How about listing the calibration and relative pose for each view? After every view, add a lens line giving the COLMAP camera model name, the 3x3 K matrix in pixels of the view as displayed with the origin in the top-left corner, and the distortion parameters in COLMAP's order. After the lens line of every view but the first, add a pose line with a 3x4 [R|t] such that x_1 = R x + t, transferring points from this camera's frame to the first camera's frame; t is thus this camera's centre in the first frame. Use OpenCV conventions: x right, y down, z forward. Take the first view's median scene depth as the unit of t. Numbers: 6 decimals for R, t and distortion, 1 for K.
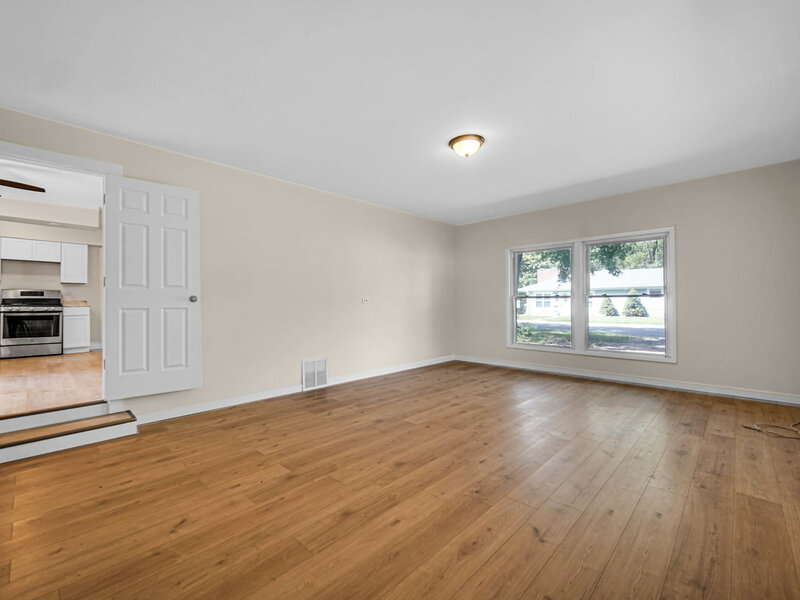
lens RADIAL K [[354.5, 0, 388.4], [0, 354.5, 298.1], [0, 0, 1]] dist [0.000090, -0.000070]
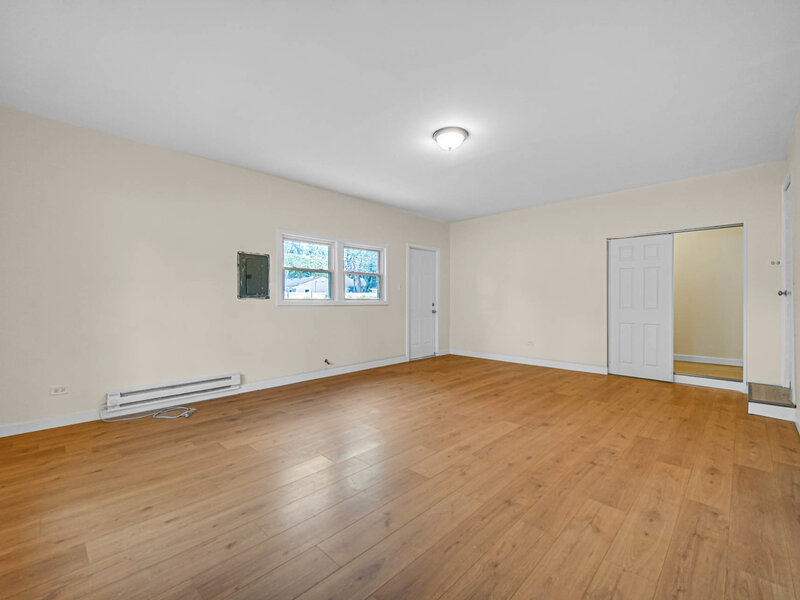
lens RADIAL K [[360.2, 0, 400.0], [0, 360.2, 300.0], [0, 0, 1]] dist [0.000305, -0.000056]
pose [[-0.999668, 0.004831, -0.025320, 0.416615], [0.004977, 0.999971, -0.005716, 0.028529], [0.025291, -0.005840, -0.999663, 2.144633]]
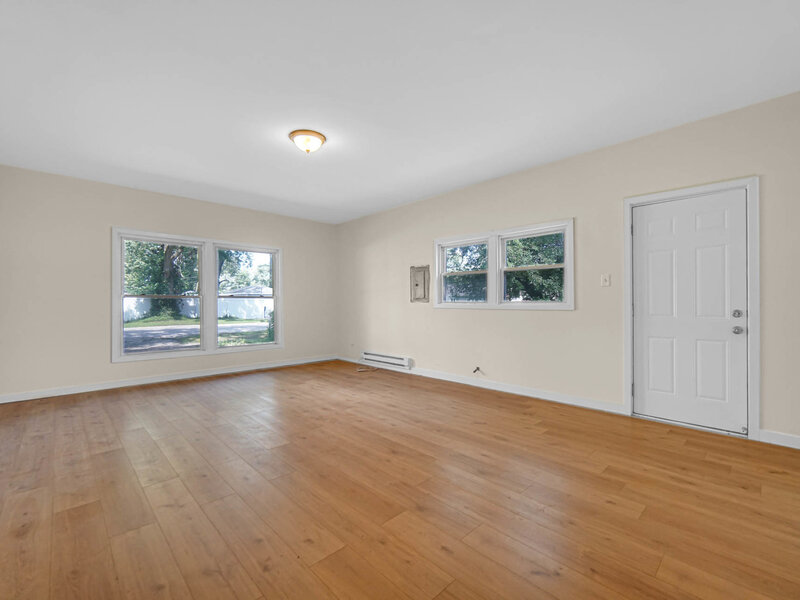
lens RADIAL K [[360.2, 0, 400.0], [0, 360.2, 300.0], [0, 0, 1]] dist [0.000305, -0.000056]
pose [[0.024080, 0.015217, 0.999594, -0.836990], [-0.006455, 0.999866, -0.015065, 0.028987], [-0.999689, -0.006090, 0.024175, 0.775829]]
